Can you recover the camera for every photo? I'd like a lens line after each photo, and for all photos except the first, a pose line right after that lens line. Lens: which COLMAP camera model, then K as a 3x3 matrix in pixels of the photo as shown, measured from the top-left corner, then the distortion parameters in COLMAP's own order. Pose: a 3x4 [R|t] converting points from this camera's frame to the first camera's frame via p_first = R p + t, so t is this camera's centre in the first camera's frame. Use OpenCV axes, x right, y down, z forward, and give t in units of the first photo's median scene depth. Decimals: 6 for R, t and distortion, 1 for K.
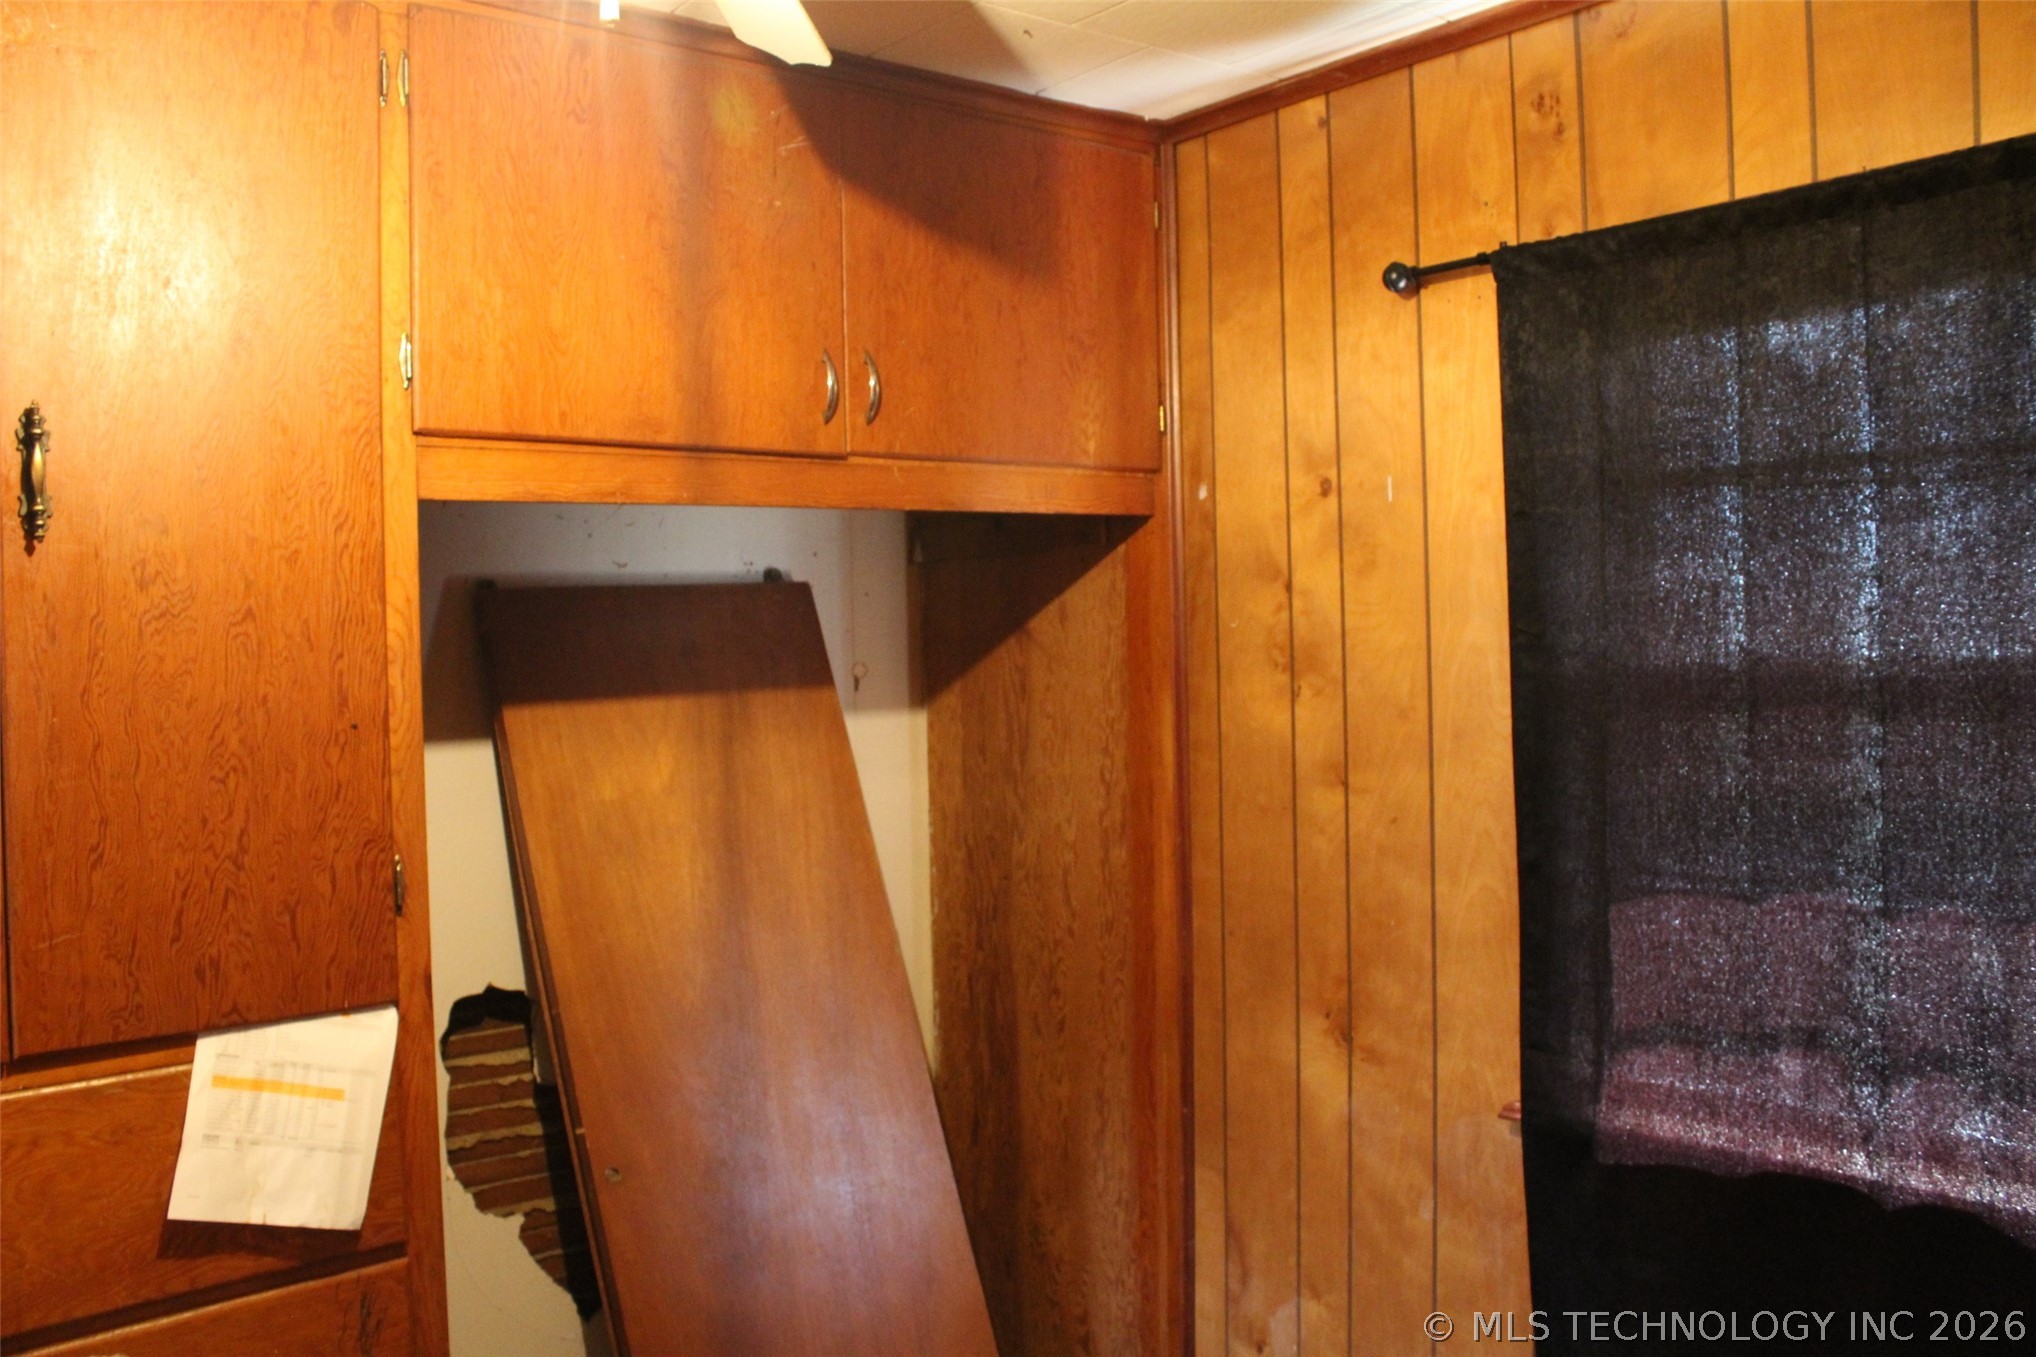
lens RADIAL K [[1713.8, 0, 1015.6], [0, 1713.8, 665.9], [0, 0, 1]] dist [-0.158183, 0.145115]
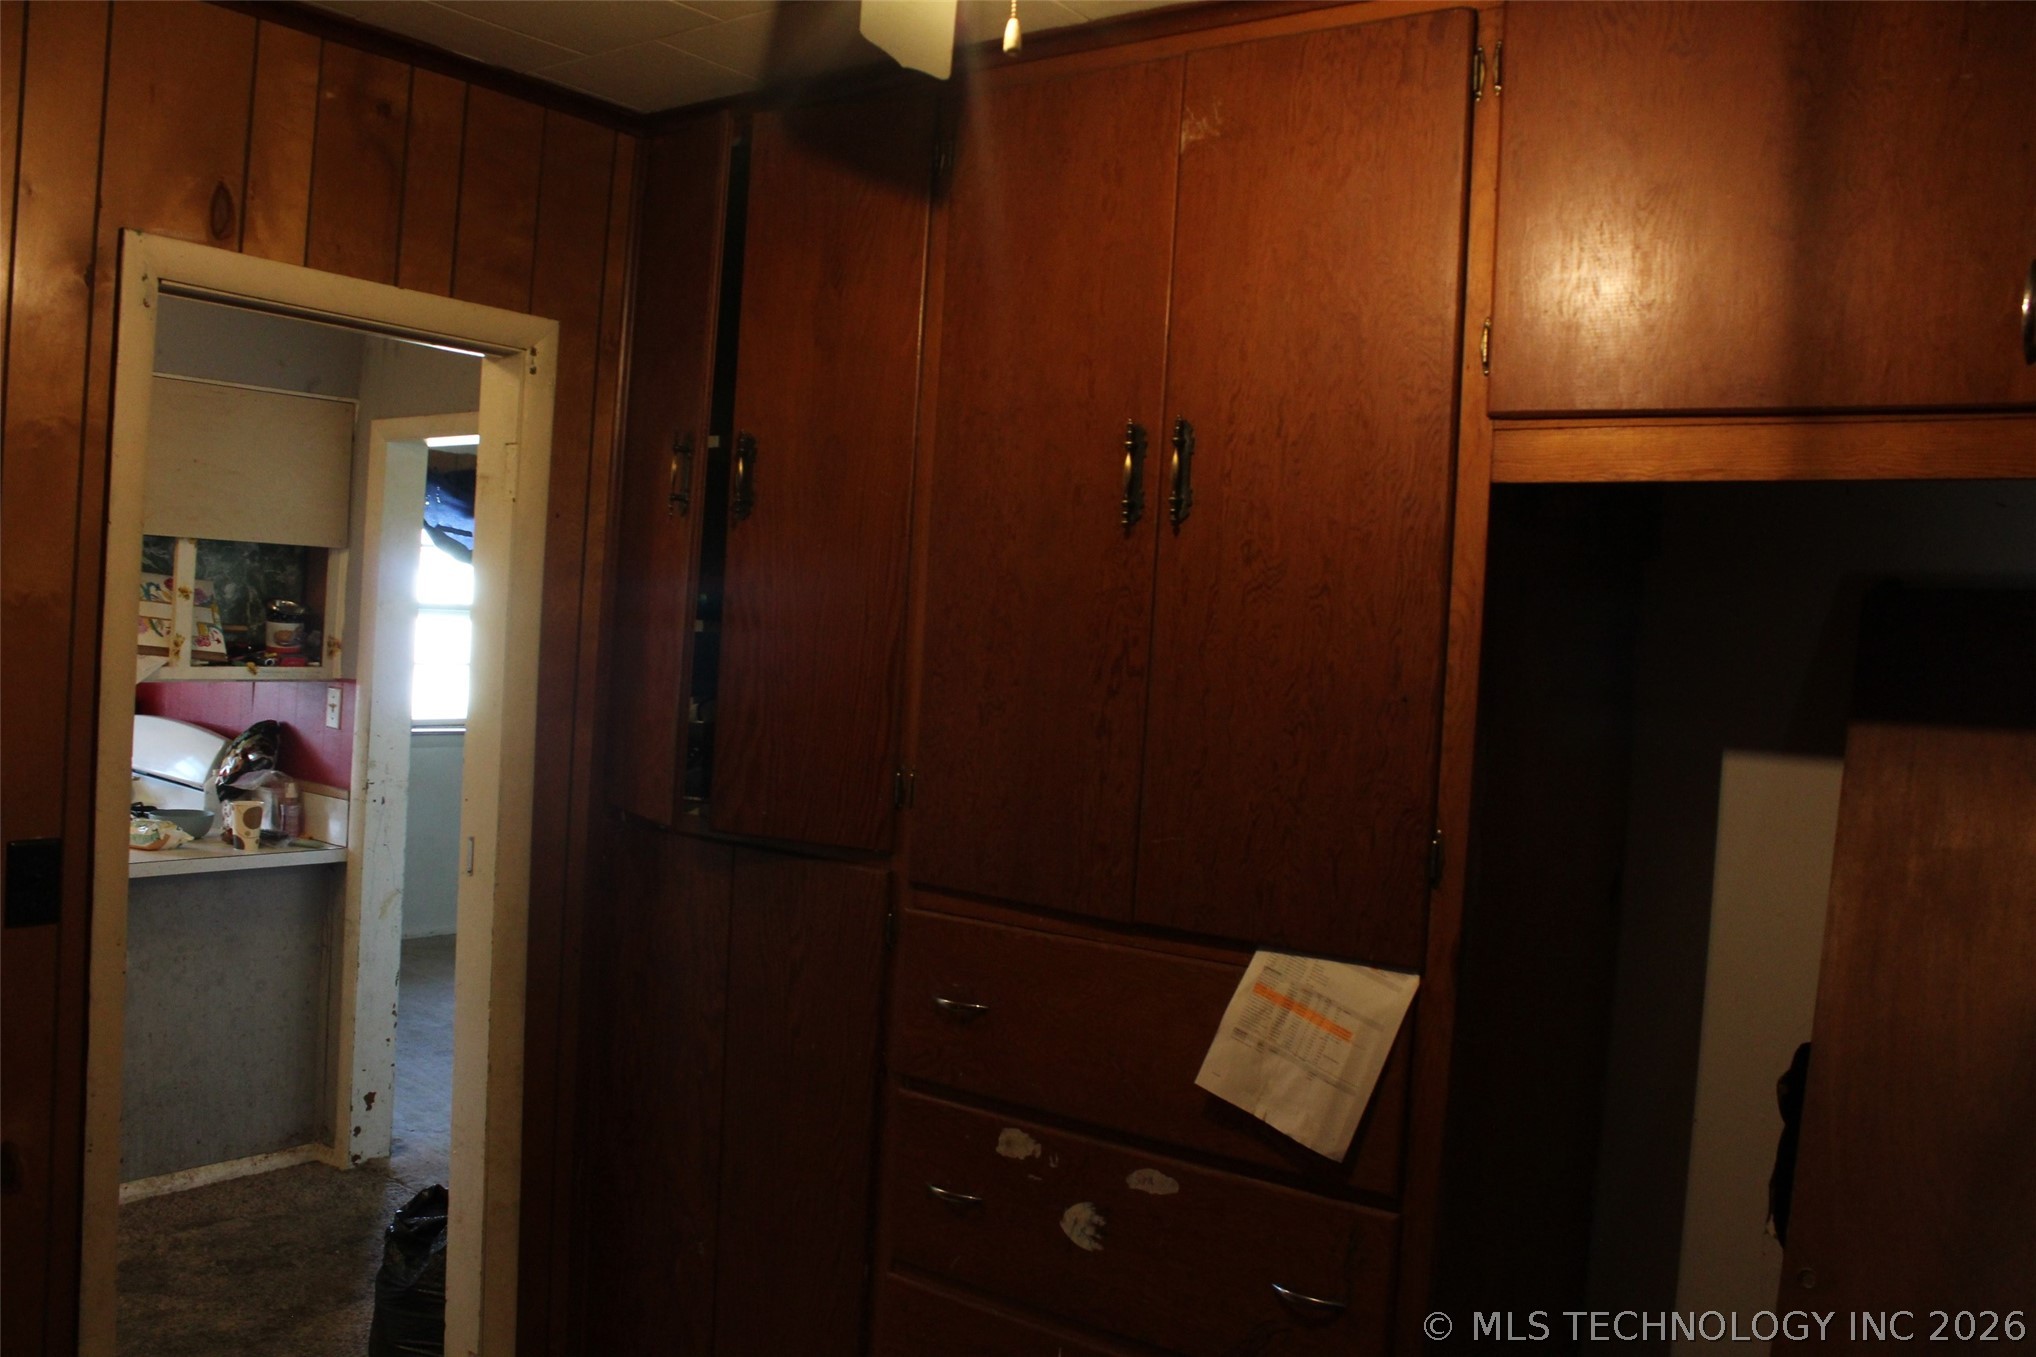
lens RADIAL K [[1713.8, 0, 1020.5], [0, 1713.8, 666.4], [0, 0, 1]] dist [-0.158183, 0.145115]
pose [[0.211756, 0.058249, -0.975585, 0.614396], [-0.074616, 0.996272, 0.043288, -0.013322], [0.974470, 0.063628, 0.215313, 0.548119]]
